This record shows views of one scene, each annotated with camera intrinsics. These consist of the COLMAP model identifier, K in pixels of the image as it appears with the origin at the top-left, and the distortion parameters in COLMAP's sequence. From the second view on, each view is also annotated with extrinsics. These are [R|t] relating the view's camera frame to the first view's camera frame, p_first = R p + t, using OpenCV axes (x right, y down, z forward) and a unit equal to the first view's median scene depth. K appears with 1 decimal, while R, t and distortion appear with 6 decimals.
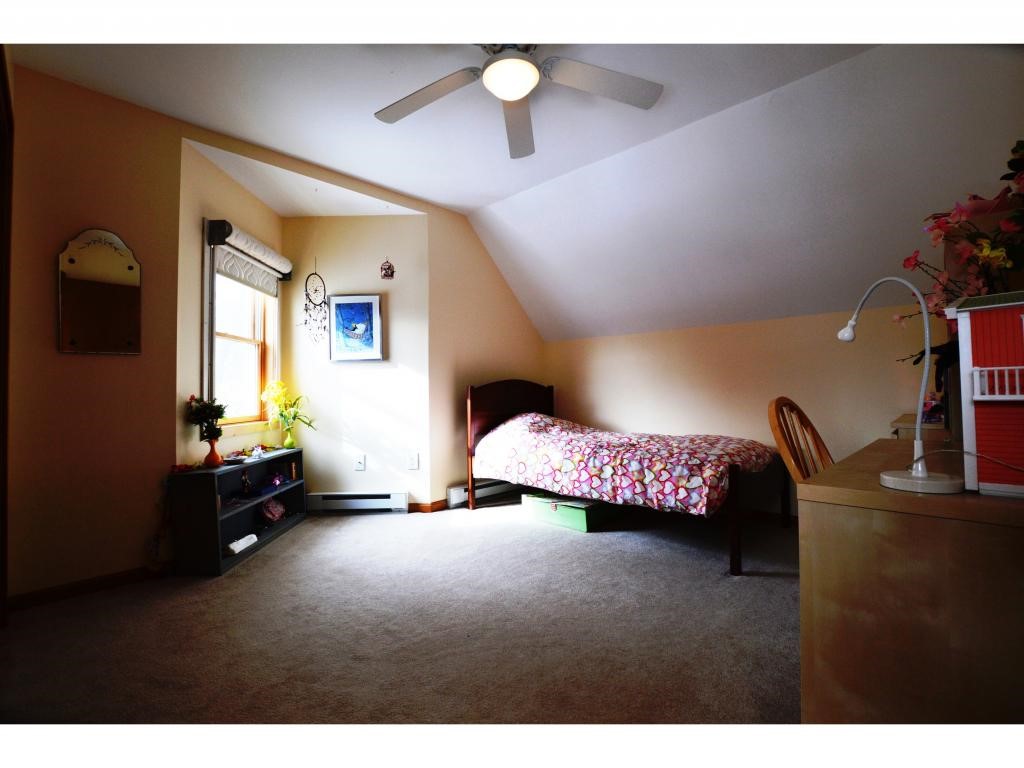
lens RADIAL K [[456.3, 0, 512.0], [0, 456.3, 384.0], [0, 0, 1]] dist [-0.016885, -0.000113]
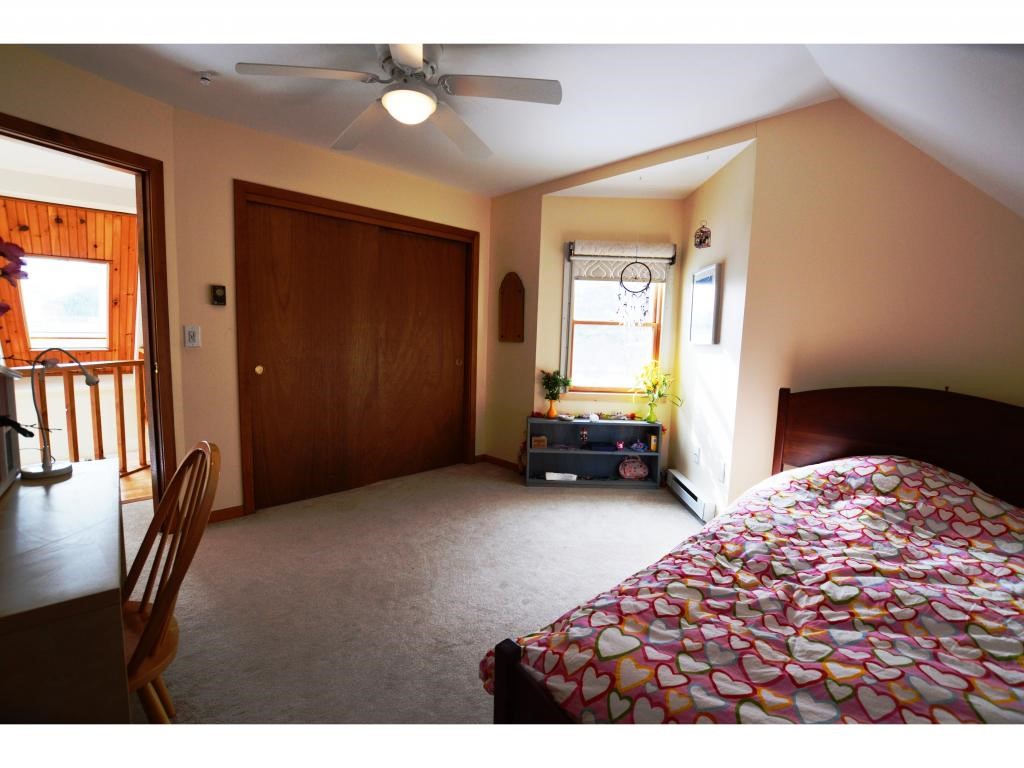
lens RADIAL K [[456.3, 0, 512.0], [0, 456.3, 384.0], [0, 0, 1]] dist [-0.016885, -0.000113]
pose [[0.003582, 0.123372, -0.992354, 0.741863], [-0.016331, 0.992235, 0.123299, -0.099969], [0.999860, 0.015764, 0.005569, 0.808647]]
